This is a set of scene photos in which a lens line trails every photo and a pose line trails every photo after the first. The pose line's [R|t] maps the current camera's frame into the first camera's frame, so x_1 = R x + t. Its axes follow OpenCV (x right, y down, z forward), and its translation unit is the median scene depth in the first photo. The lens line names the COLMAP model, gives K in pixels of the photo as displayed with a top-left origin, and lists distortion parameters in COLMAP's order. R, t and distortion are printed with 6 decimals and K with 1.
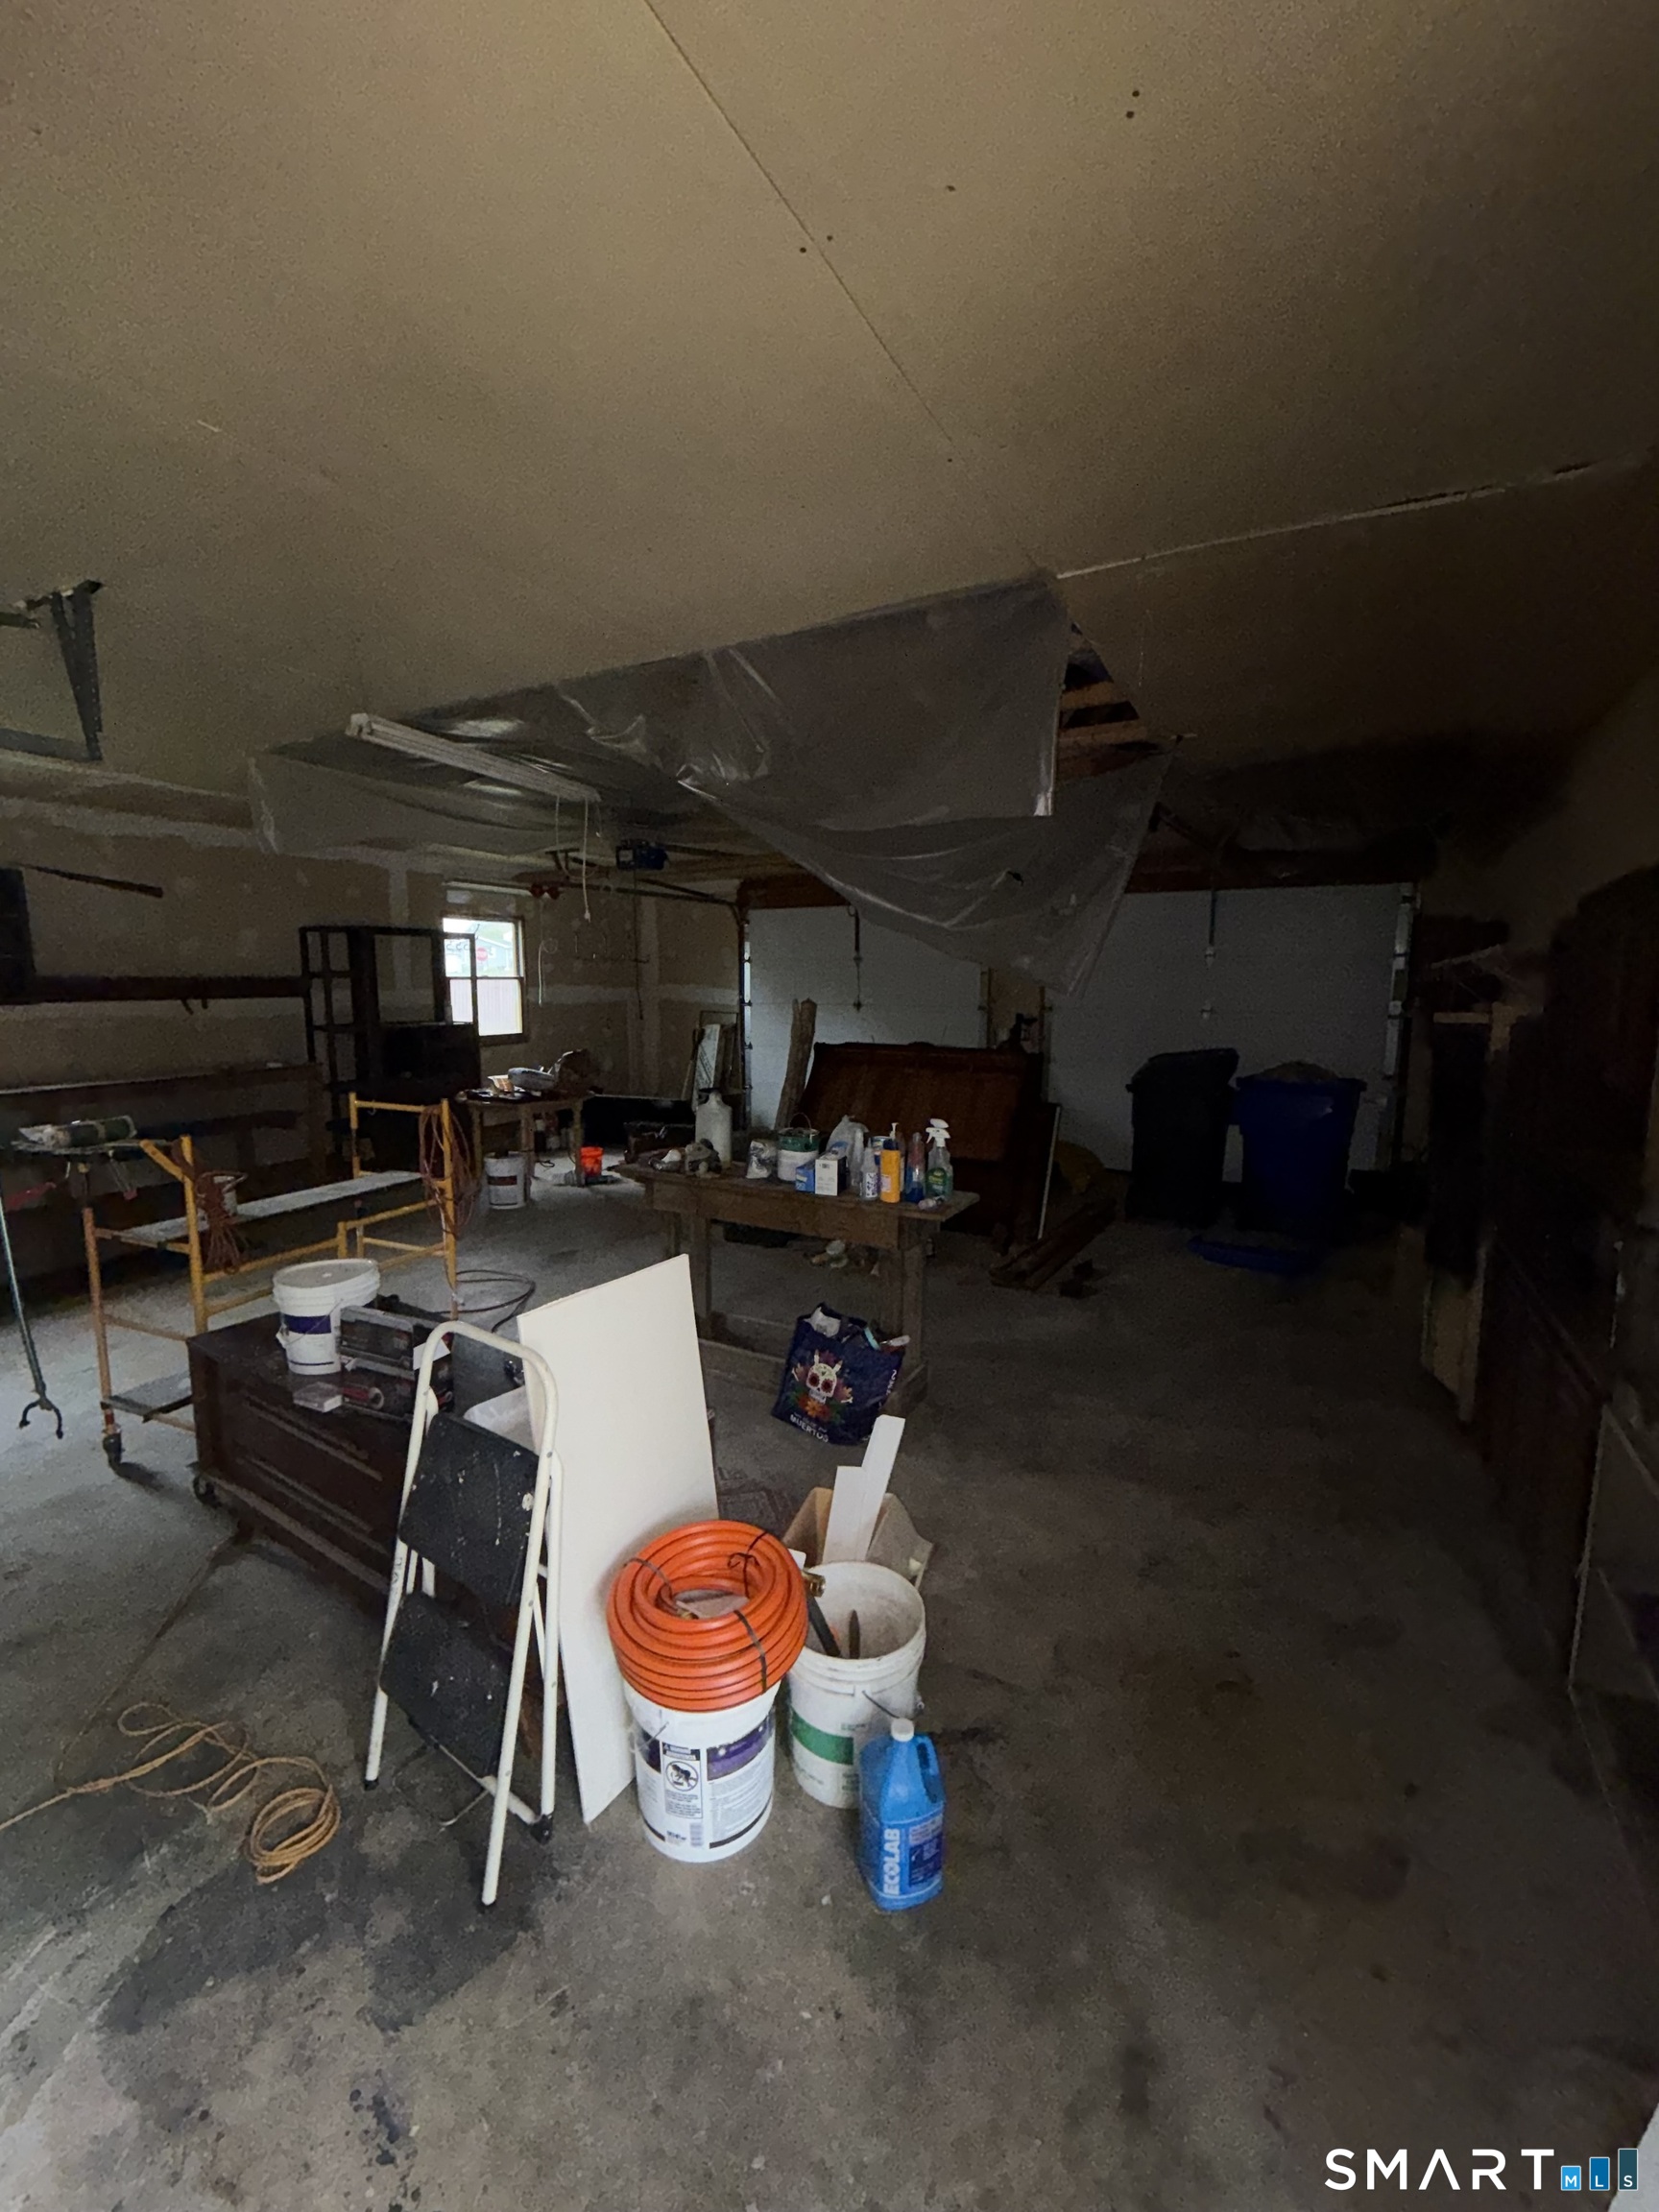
lens RADIAL K [[878.8, 0, 823.9], [0, 878.8, 1101.5], [0, 0, 1]] dist [0.002581, -0.000035]
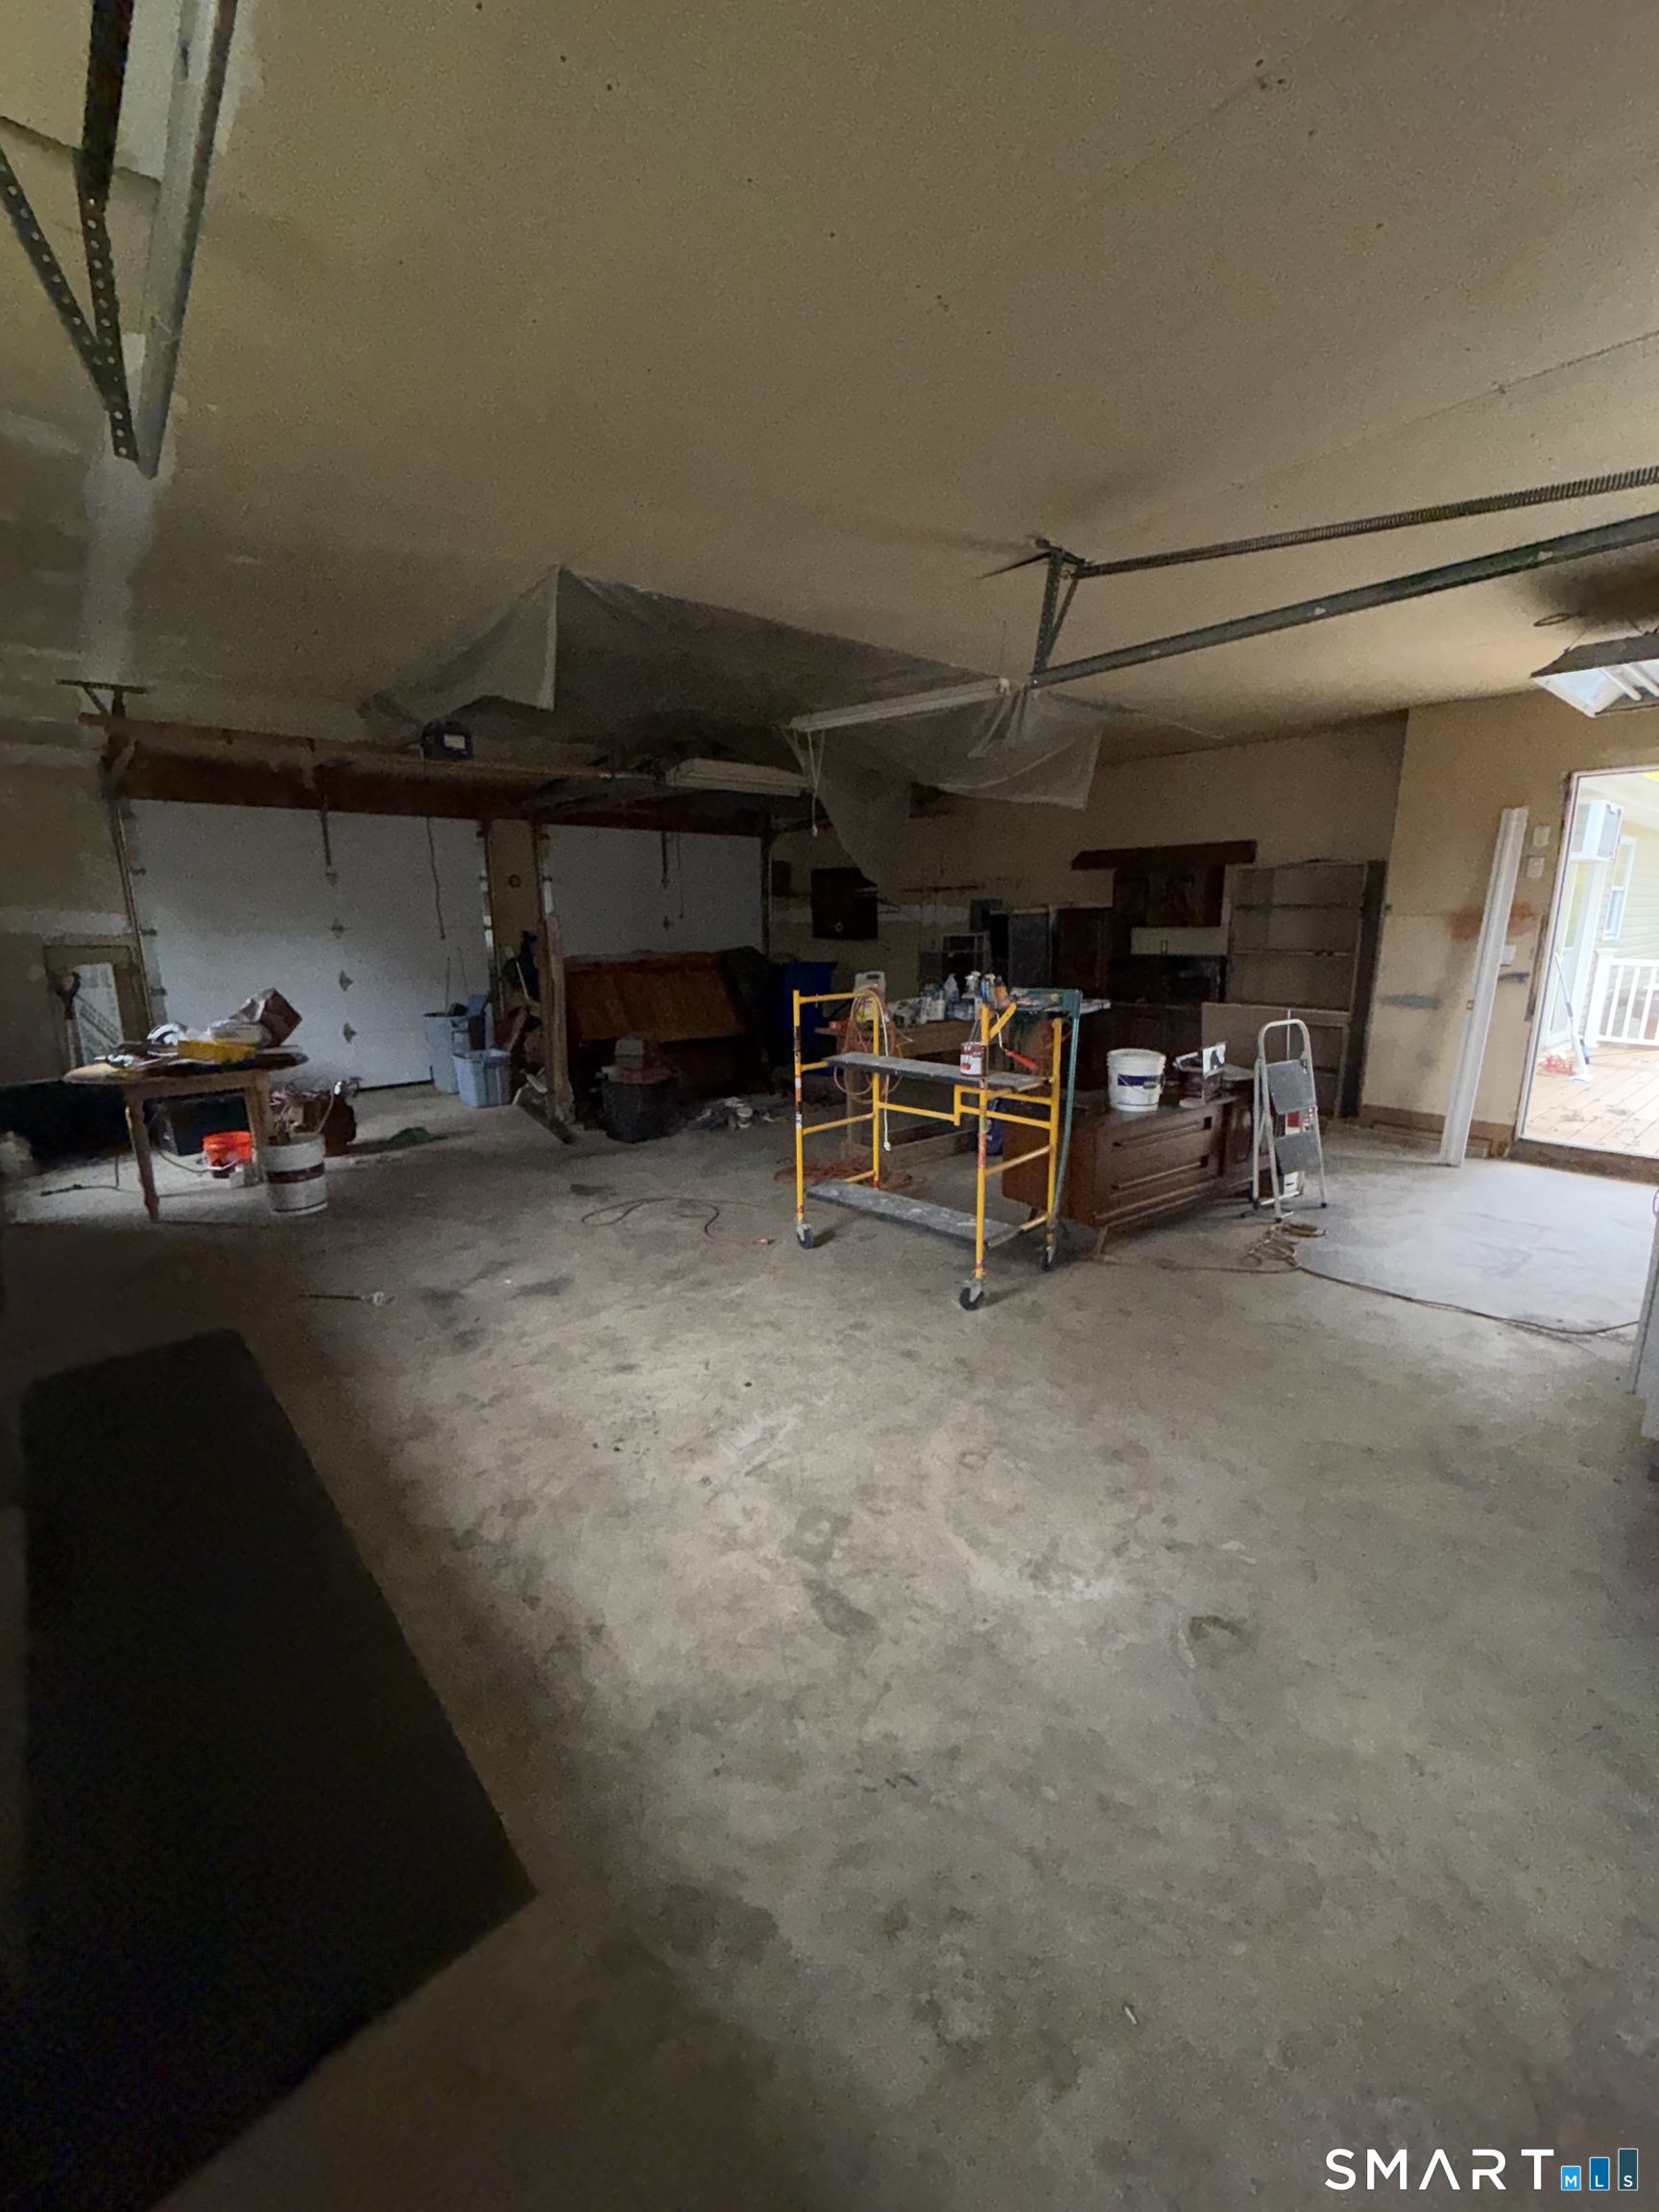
lens RADIAL K [[878.8, 0, 823.9], [0, 878.8, 1101.5], [0, 0, 1]] dist [0.002581, -0.000035]
pose [[0.375403, -0.197508, 0.905573, -0.733224], [0.133508, 0.978366, 0.158039, -0.020184], [-0.917196, 0.061573, 0.393650, 0.282101]]
